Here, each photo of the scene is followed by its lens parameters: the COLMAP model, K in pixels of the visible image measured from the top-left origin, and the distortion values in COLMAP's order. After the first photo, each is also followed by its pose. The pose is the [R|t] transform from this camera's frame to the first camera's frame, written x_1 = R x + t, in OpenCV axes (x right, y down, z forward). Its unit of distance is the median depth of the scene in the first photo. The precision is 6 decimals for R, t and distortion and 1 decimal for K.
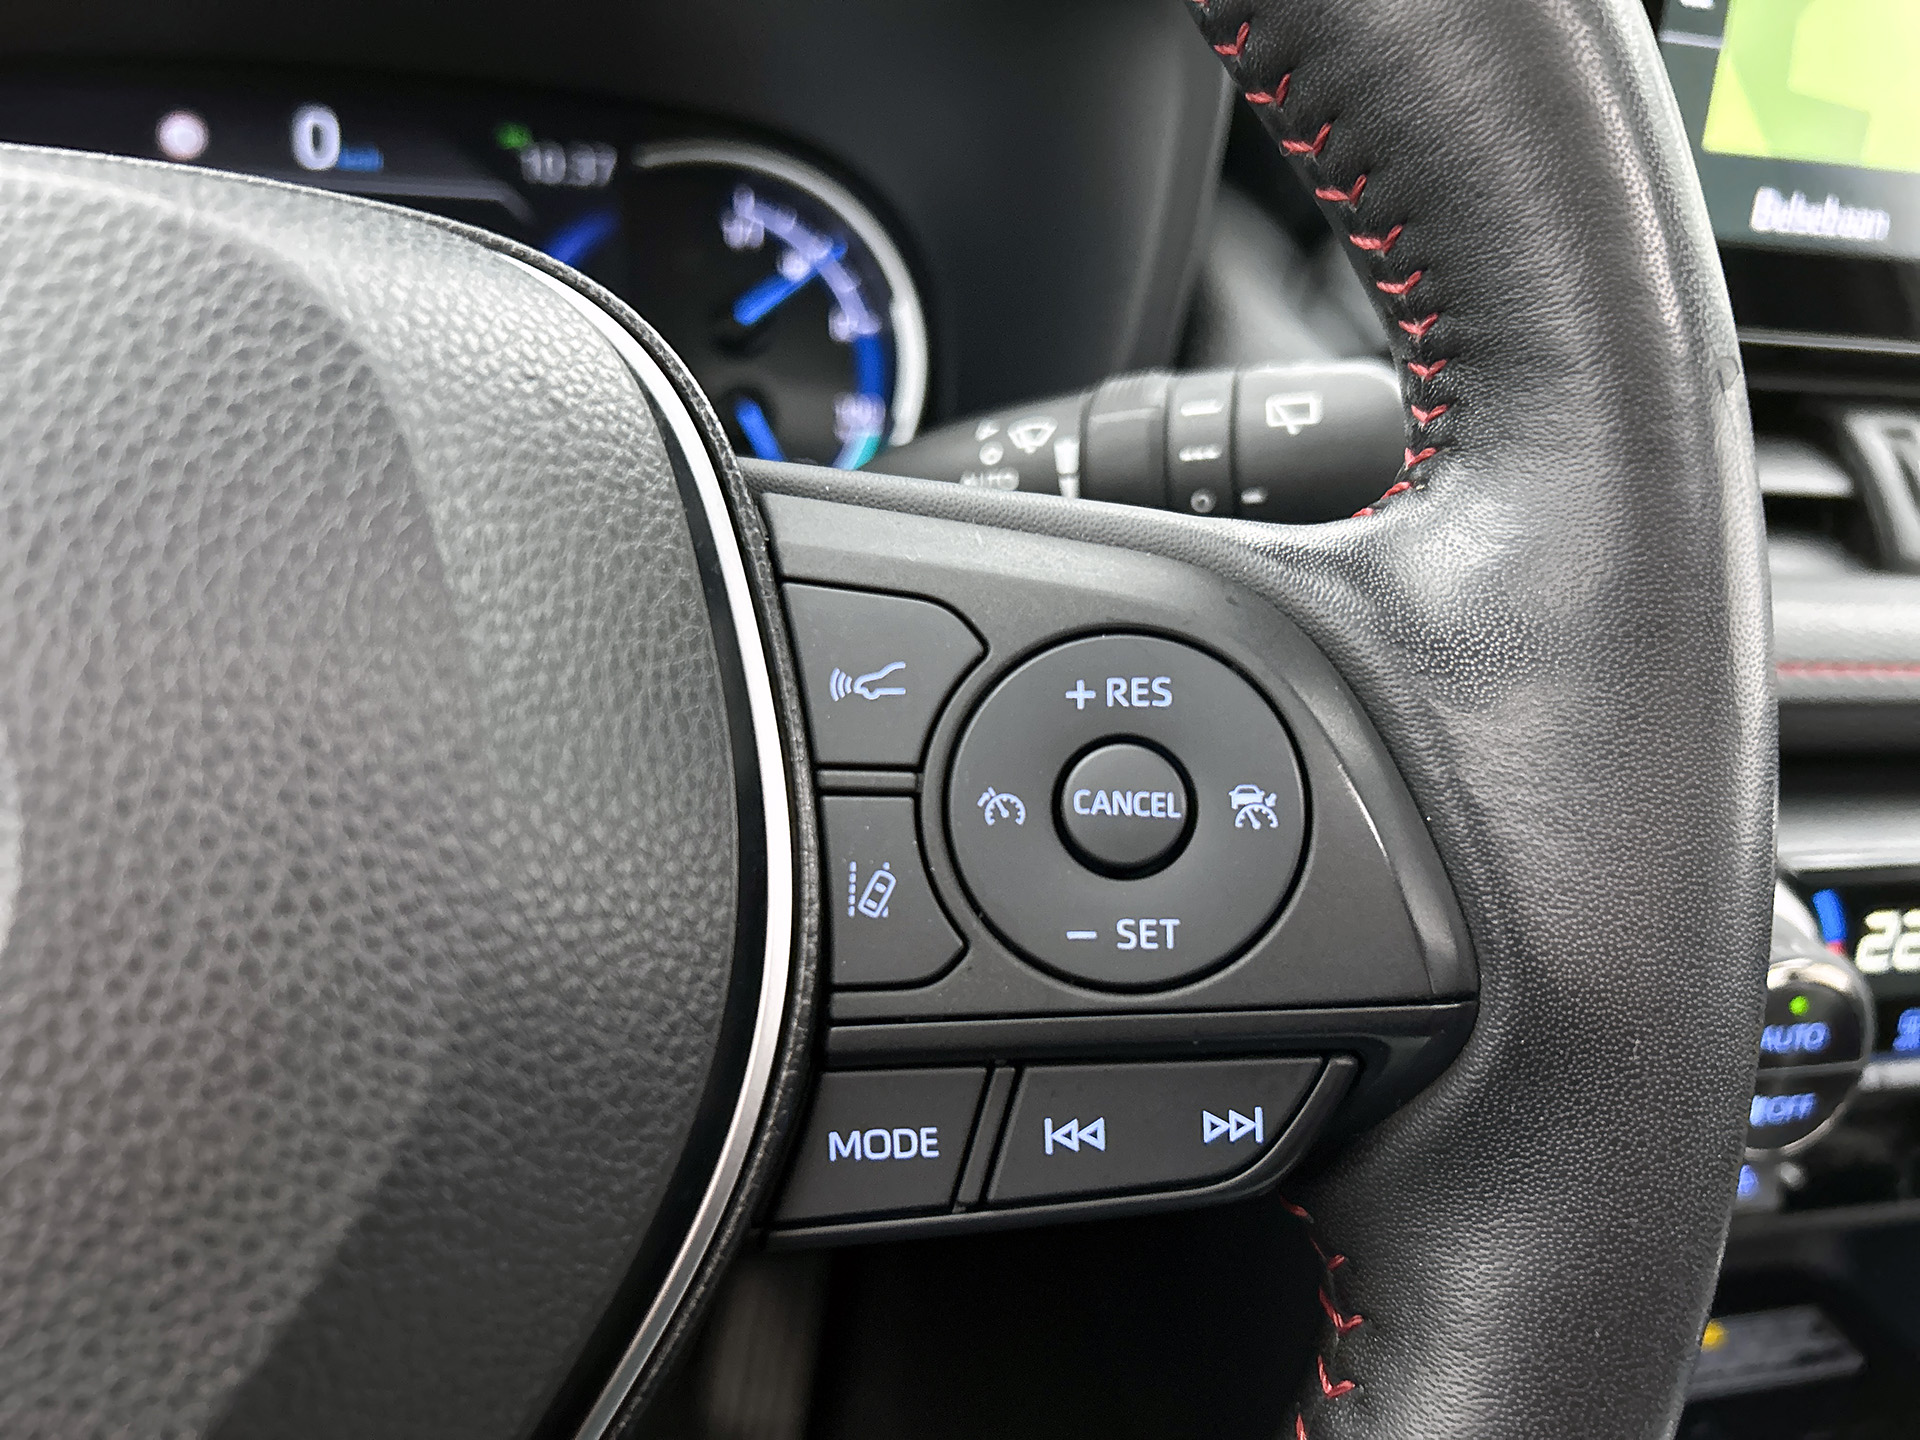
lens RADIAL K [[1456.6, 0, 905.4], [0, 1456.6, 690.3], [0, 0, 1]] dist [0.021799, -0.009345]
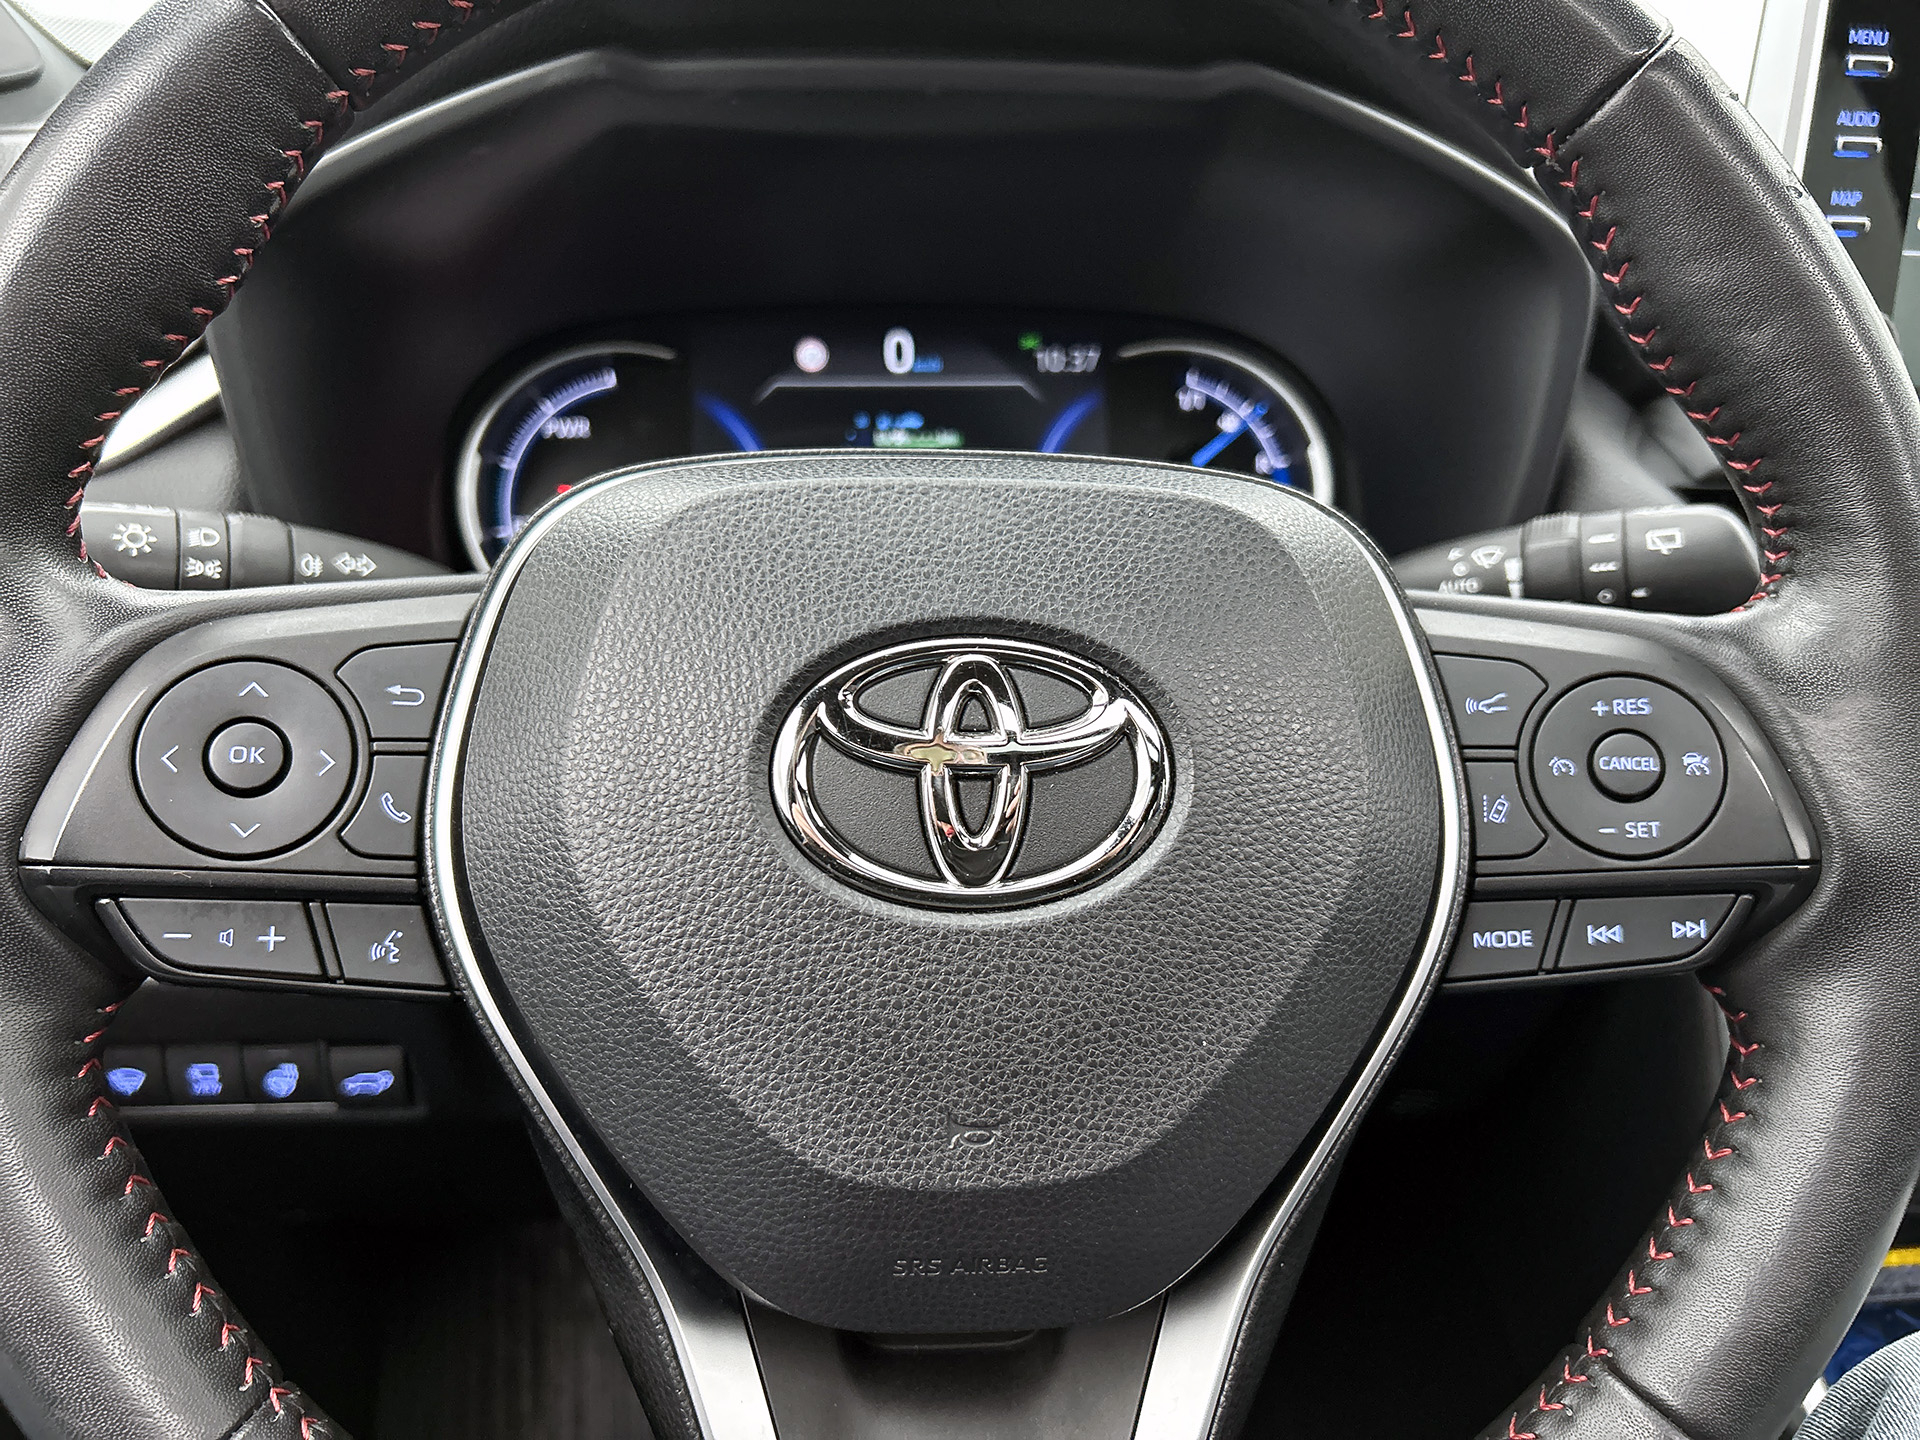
lens RADIAL K [[1456.6, 0, 948.3], [0, 1456.6, 706.9], [0, 0, 1]] dist [0.021799, -0.009345]
pose [[0.994175, -0.019685, -0.105967, -0.510044], [0.016126, 0.999280, -0.034336, 0.050650], [0.106567, 0.032427, 0.993777, -0.983644]]
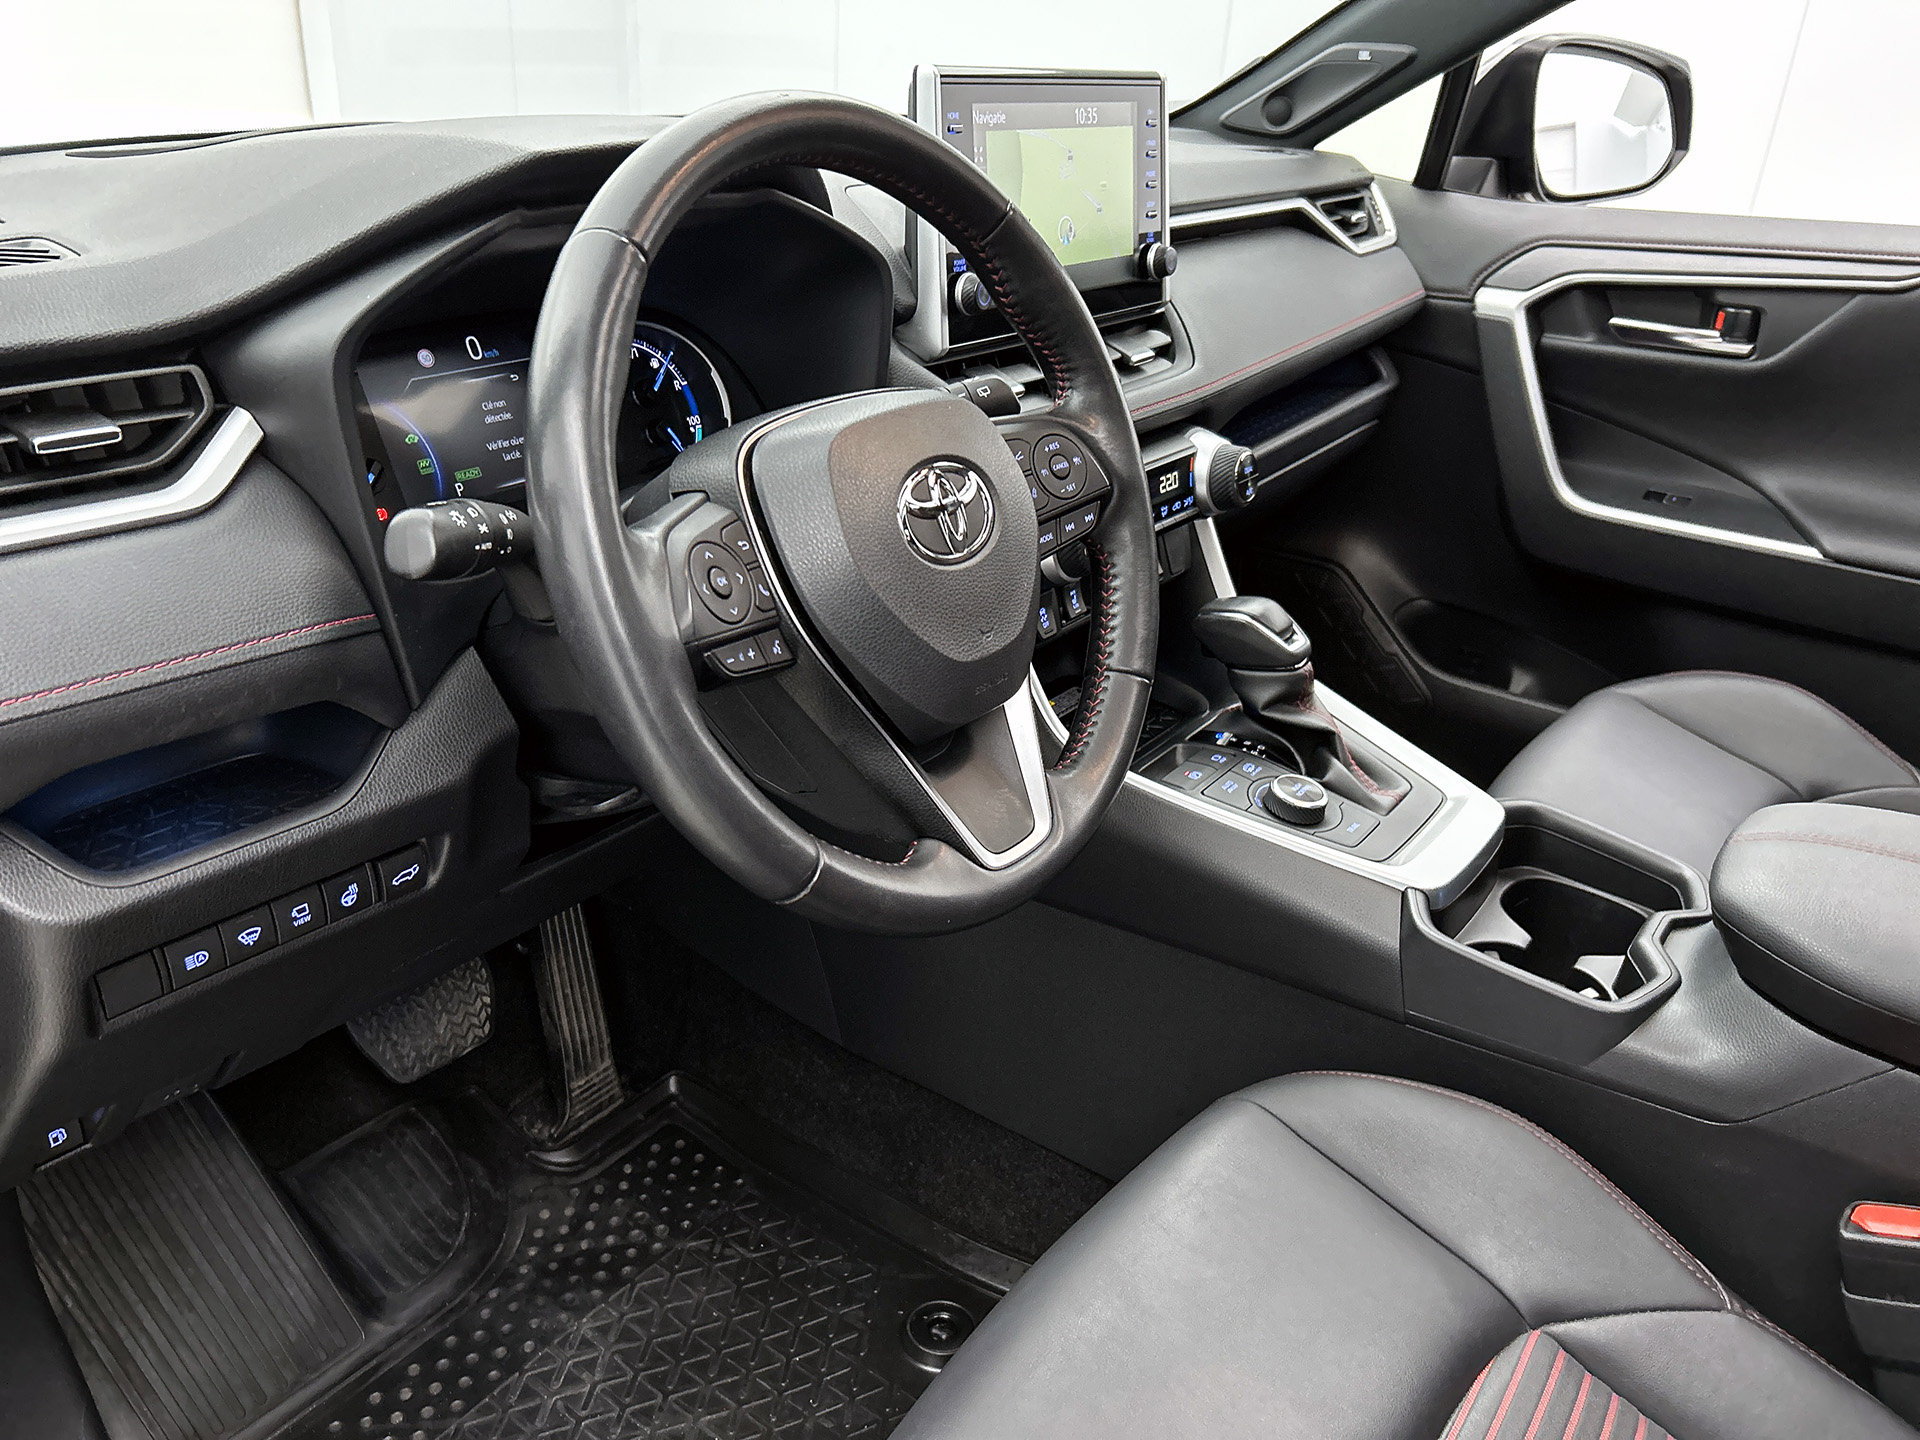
lens RADIAL K [[1456.6, 0, 920.1], [0, 1456.6, 704.5], [0, 0, 1]] dist [0.021799, -0.009345]
pose [[0.741535, -0.329727, 0.584300, -3.469284], [0.286558, 0.943121, 0.168543, -0.140176], [-0.606639, 0.042456, 0.793843, -2.772617]]
